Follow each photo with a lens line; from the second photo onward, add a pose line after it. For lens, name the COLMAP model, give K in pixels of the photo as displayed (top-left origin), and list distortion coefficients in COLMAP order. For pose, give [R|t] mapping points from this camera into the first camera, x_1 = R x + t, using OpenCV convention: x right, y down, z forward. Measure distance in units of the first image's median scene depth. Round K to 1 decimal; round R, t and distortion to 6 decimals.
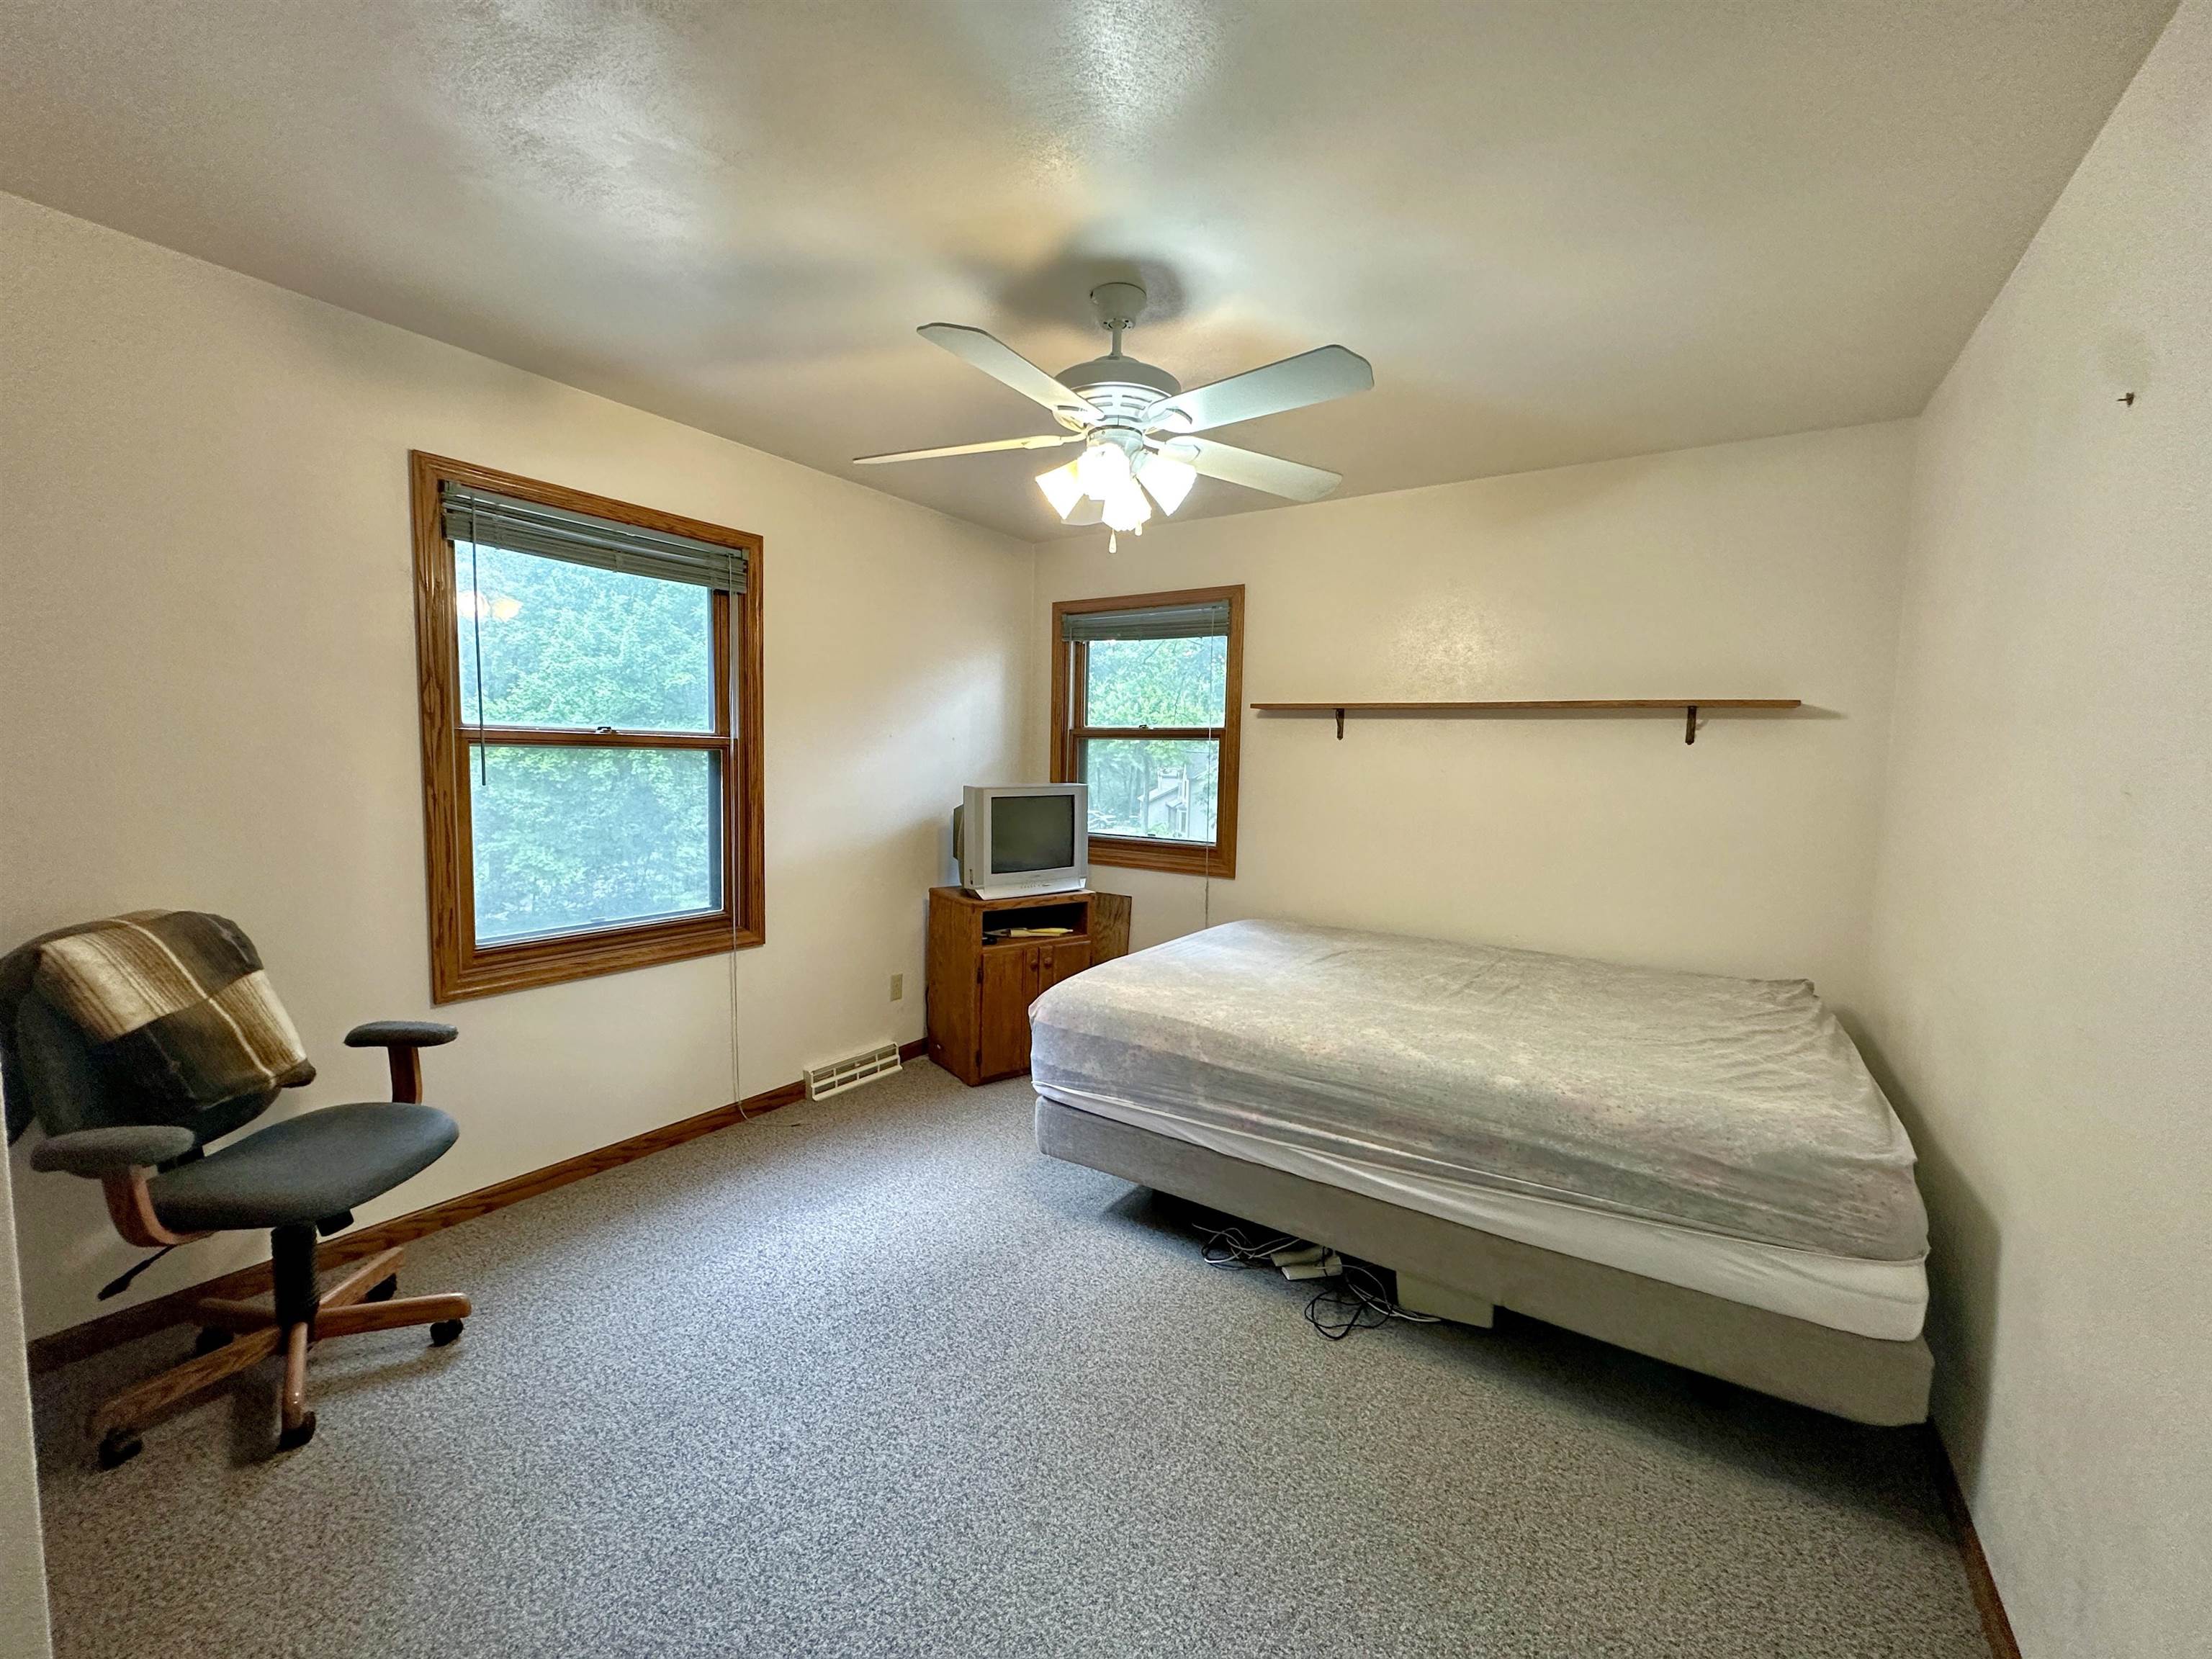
lens RADIAL K [[882.0, 0, 1106.0], [0, 882.0, 829.5], [0, 0, 1]] dist [-0.002178, 0.001057]
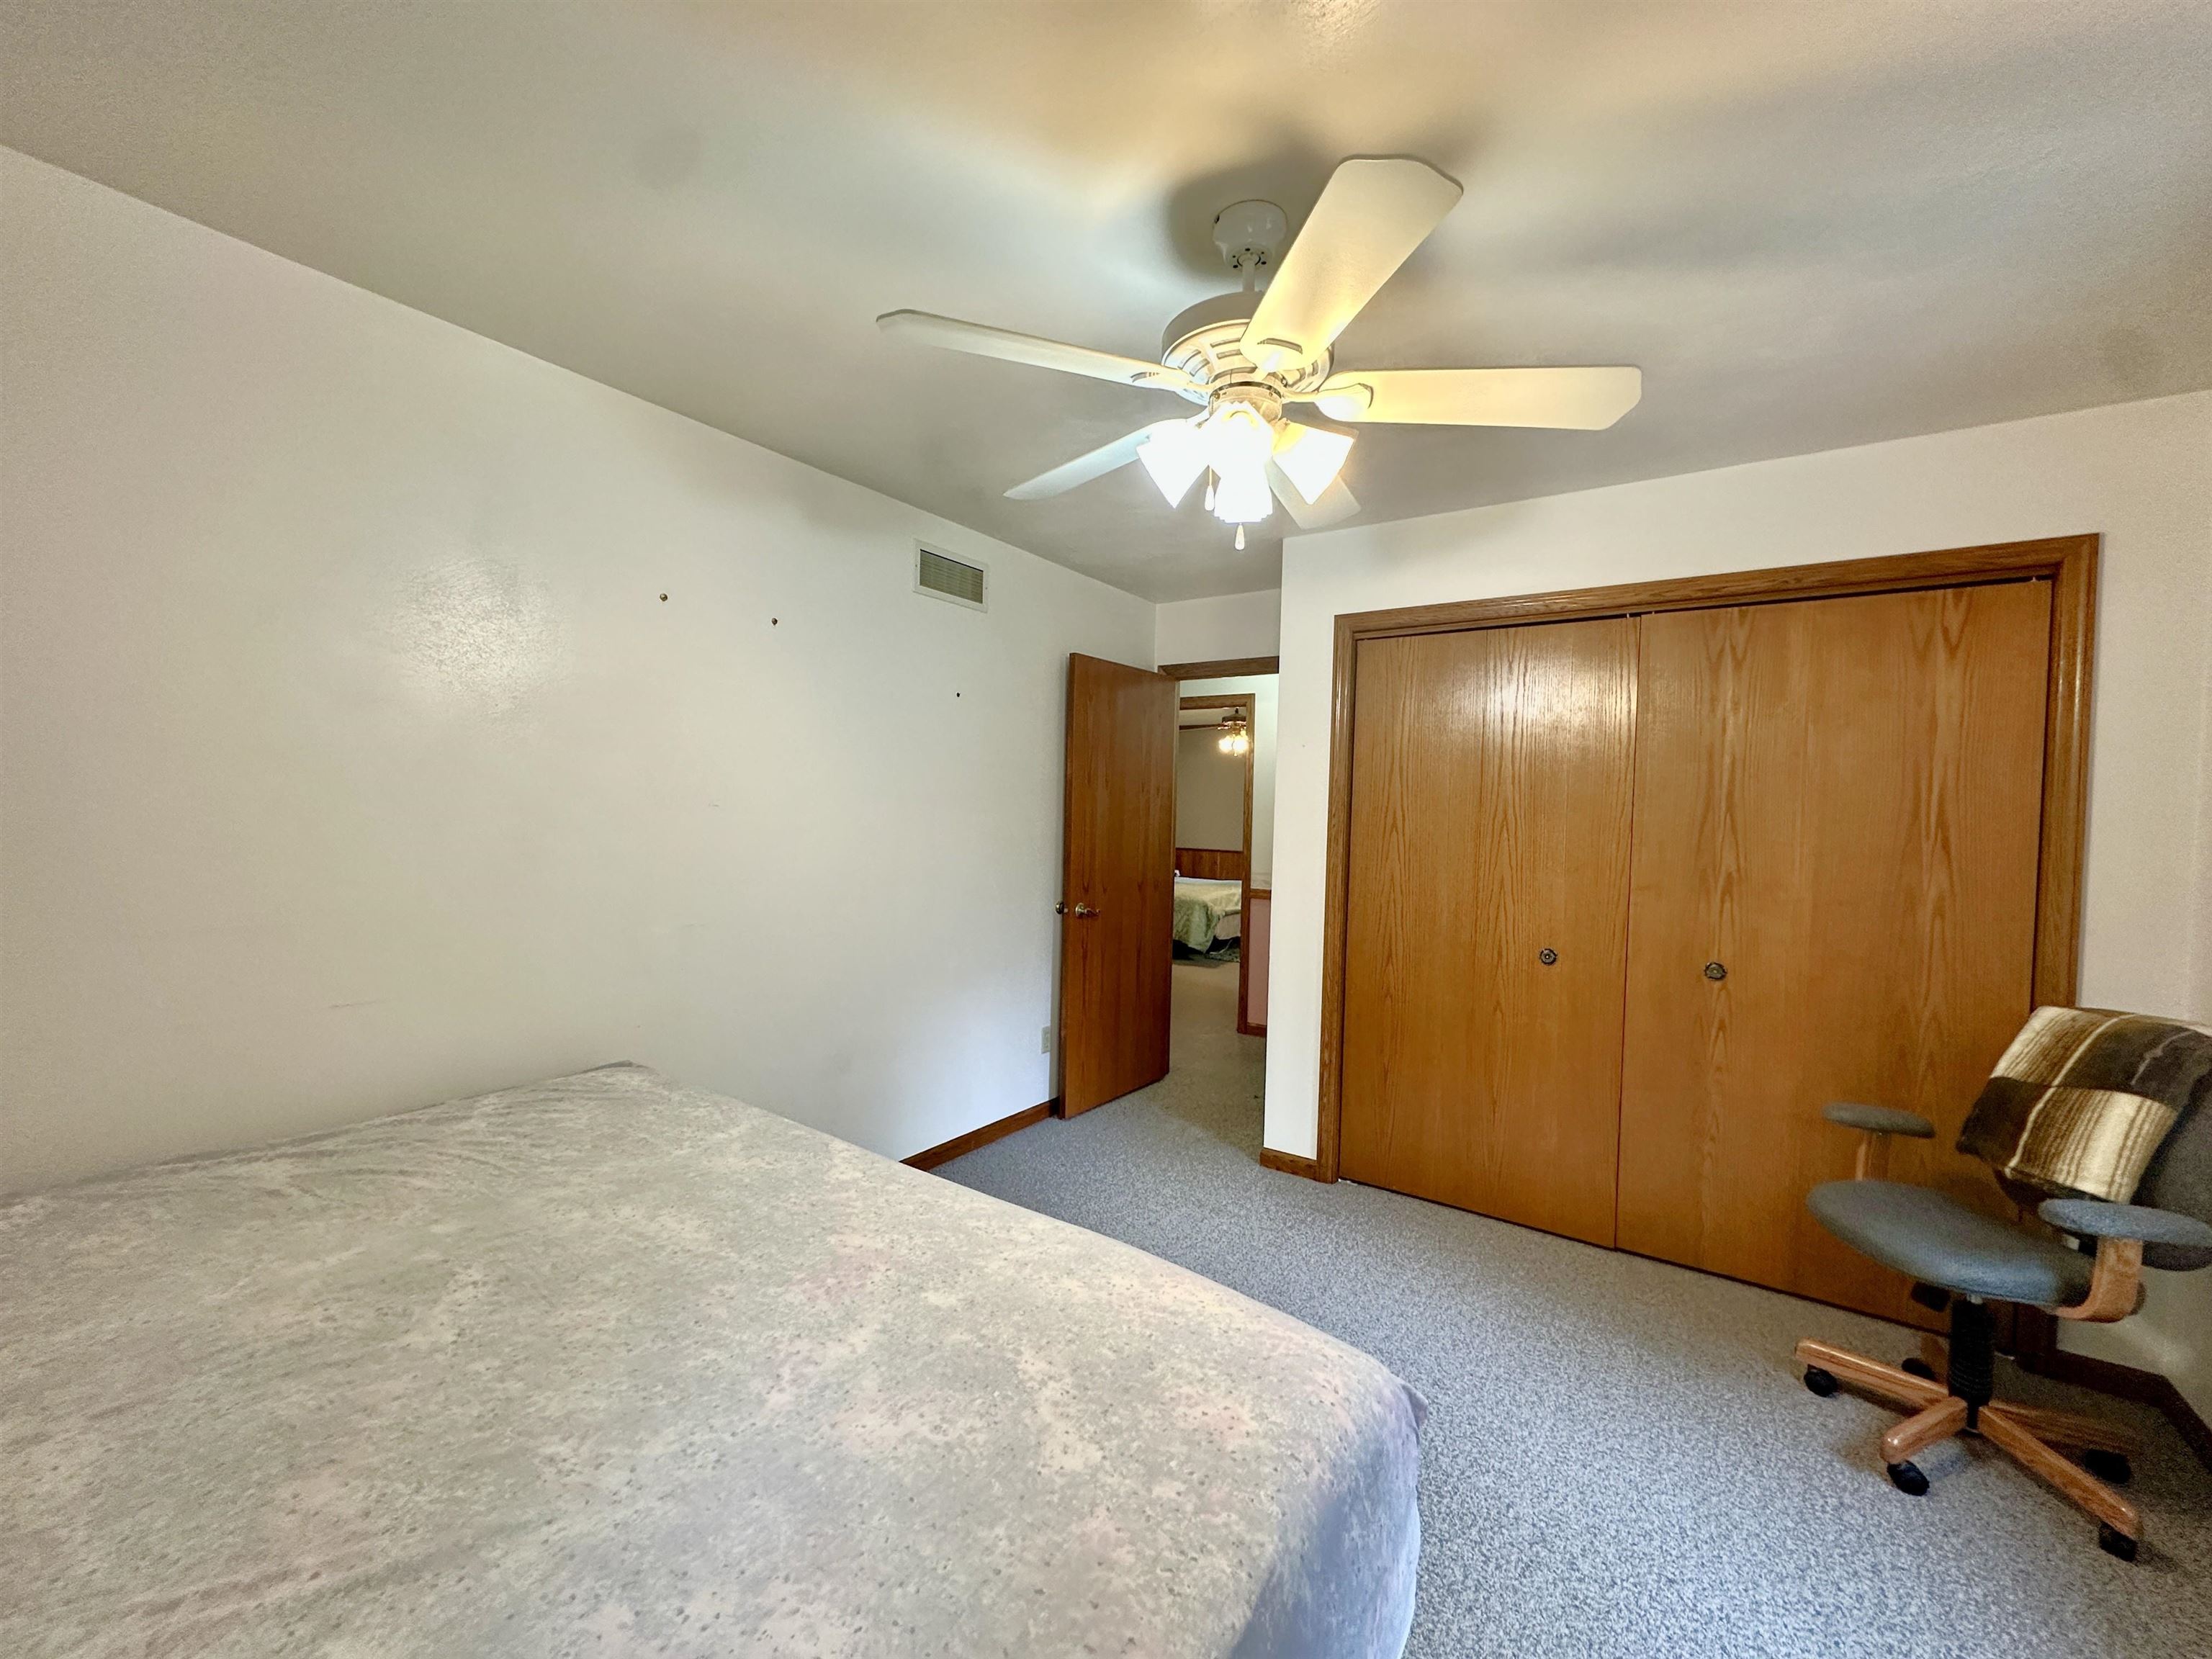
lens RADIAL K [[882.0, 0, 1106.0], [0, 882.0, 829.5], [0, 0, 1]] dist [-0.002178, 0.001057]
pose [[-0.998637, -0.051531, 0.008281, 0.098516], [-0.050395, 0.993312, 0.103885, -0.137258], [-0.013579, 0.103326, -0.994555, 1.680999]]
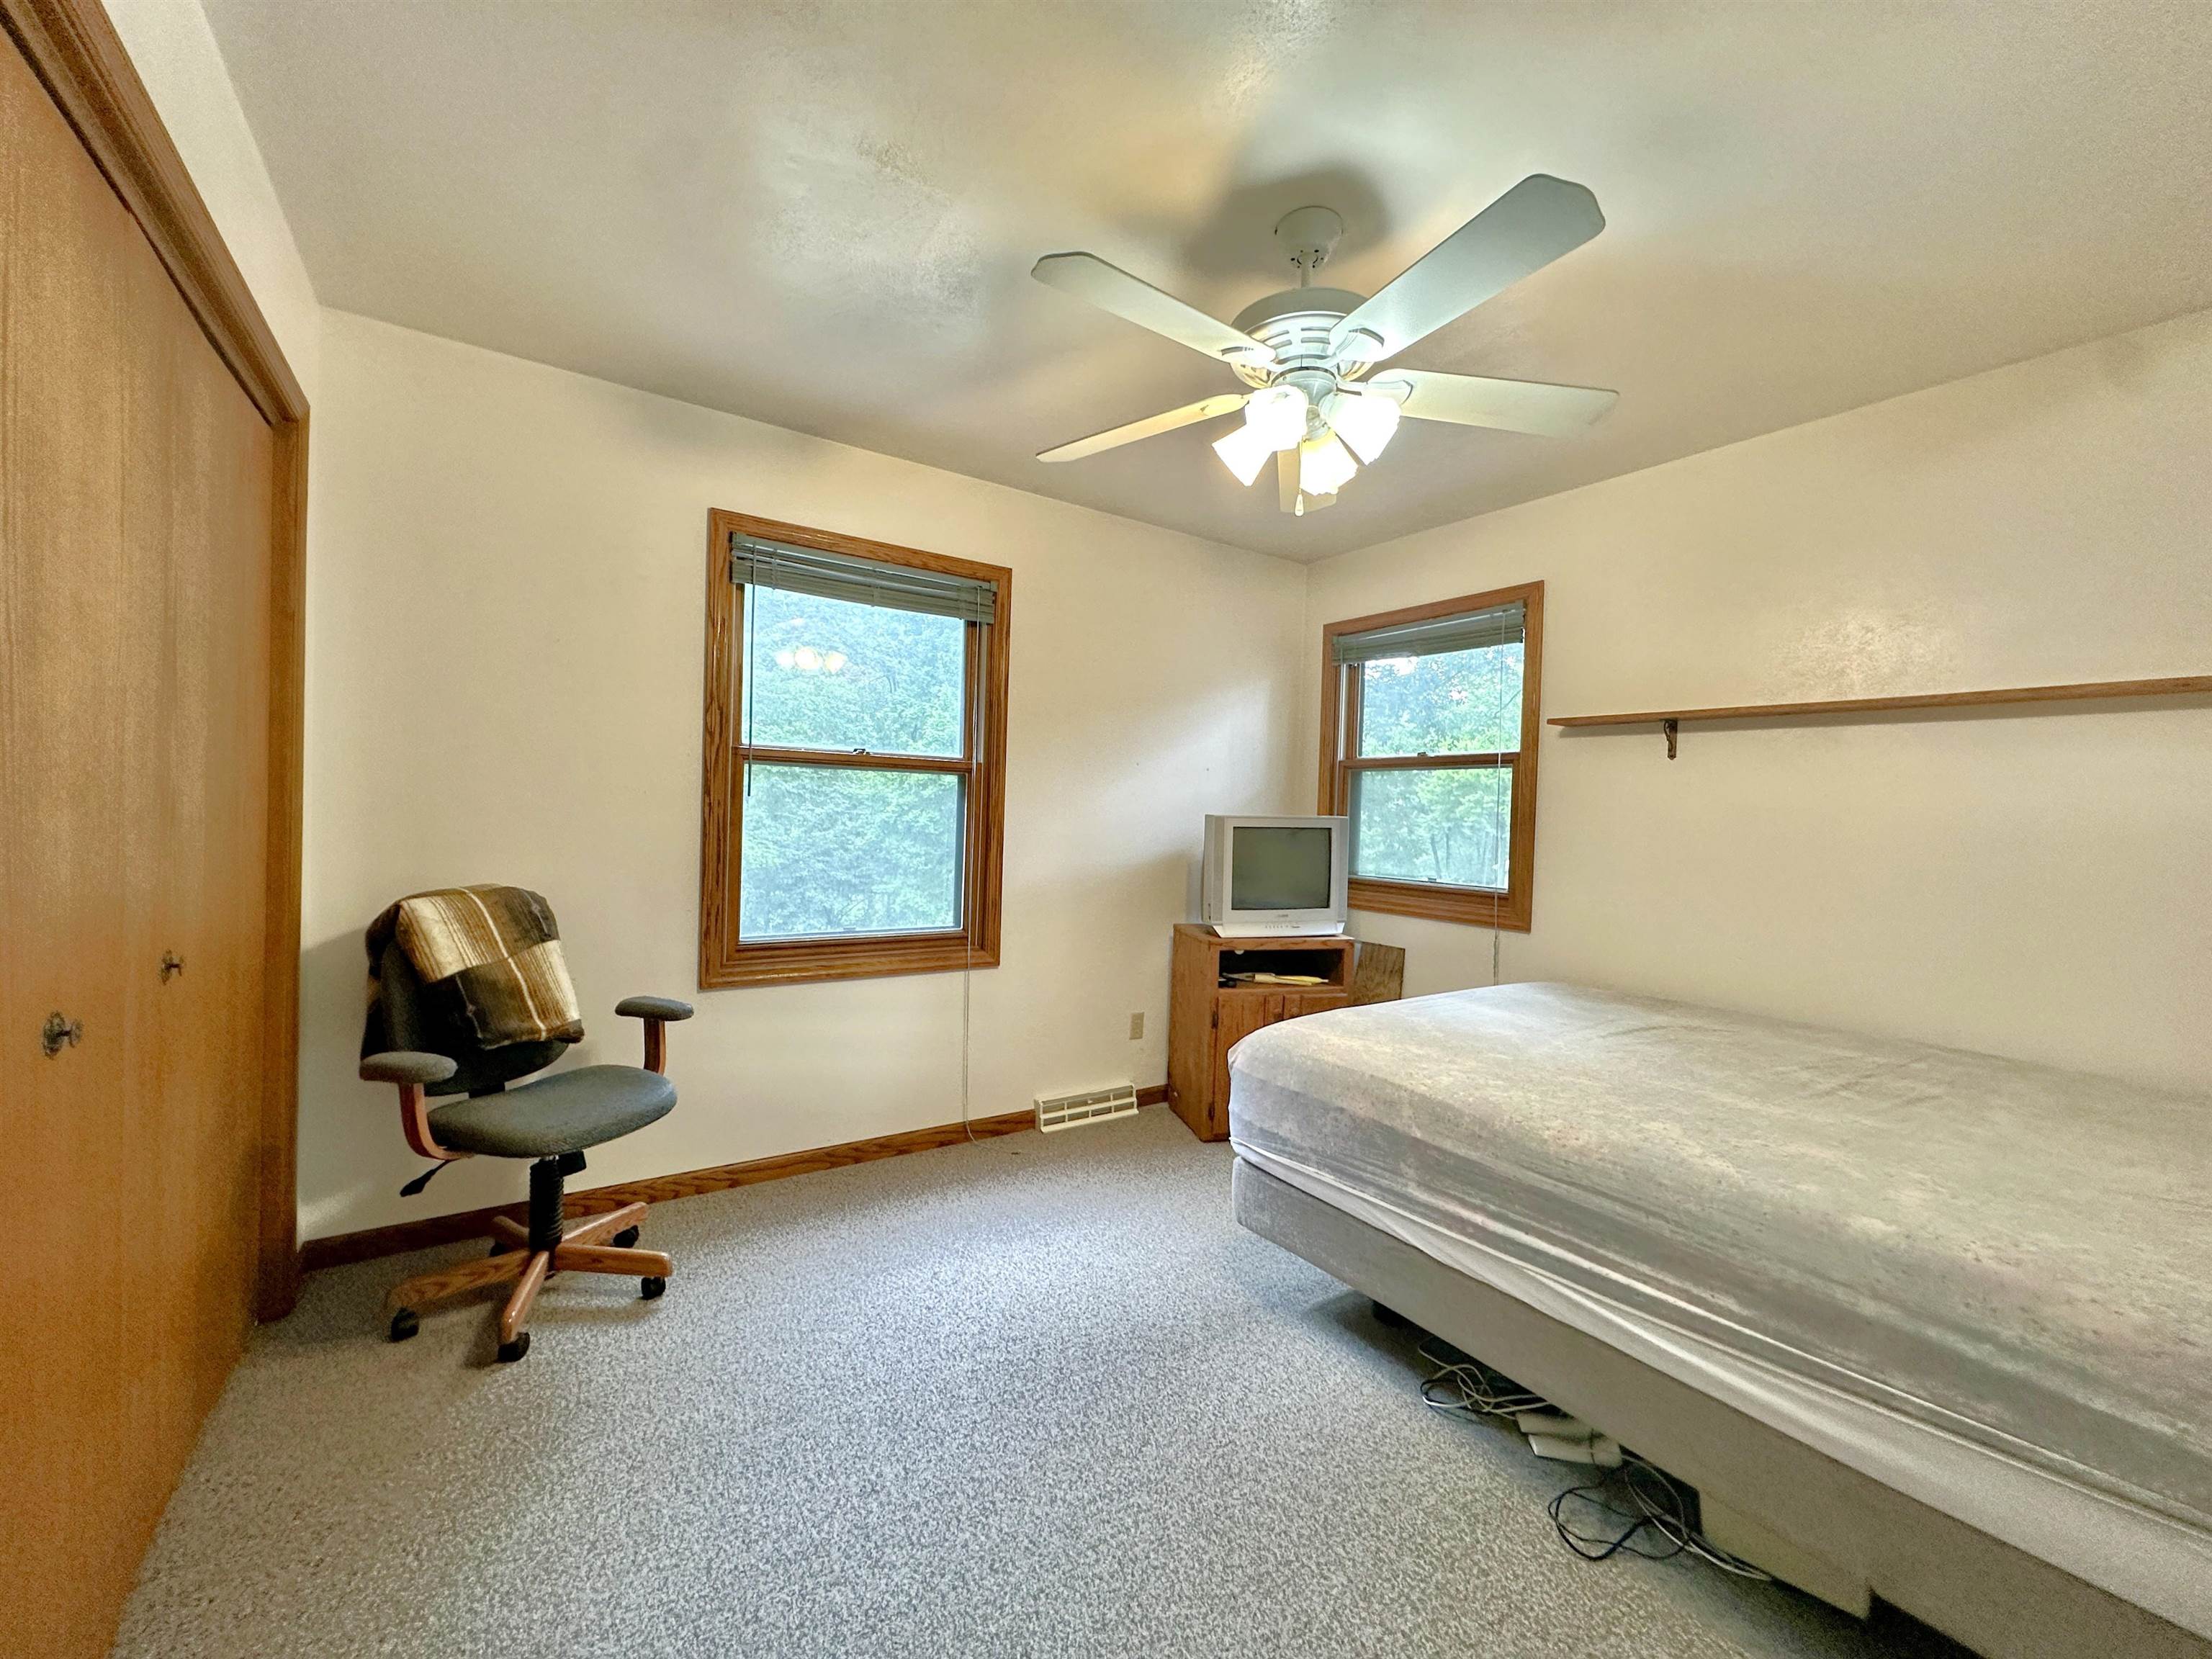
lens RADIAL K [[882.0, 0, 1106.0], [0, 882.0, 829.5], [0, 0, 1]] dist [-0.002178, 0.001057]
pose [[0.927741, 0.013232, -0.372990, 0.148573], [-0.040480, 0.997043, -0.065316, 0.052333], [0.371023, 0.075695, 0.925533, 0.147753]]
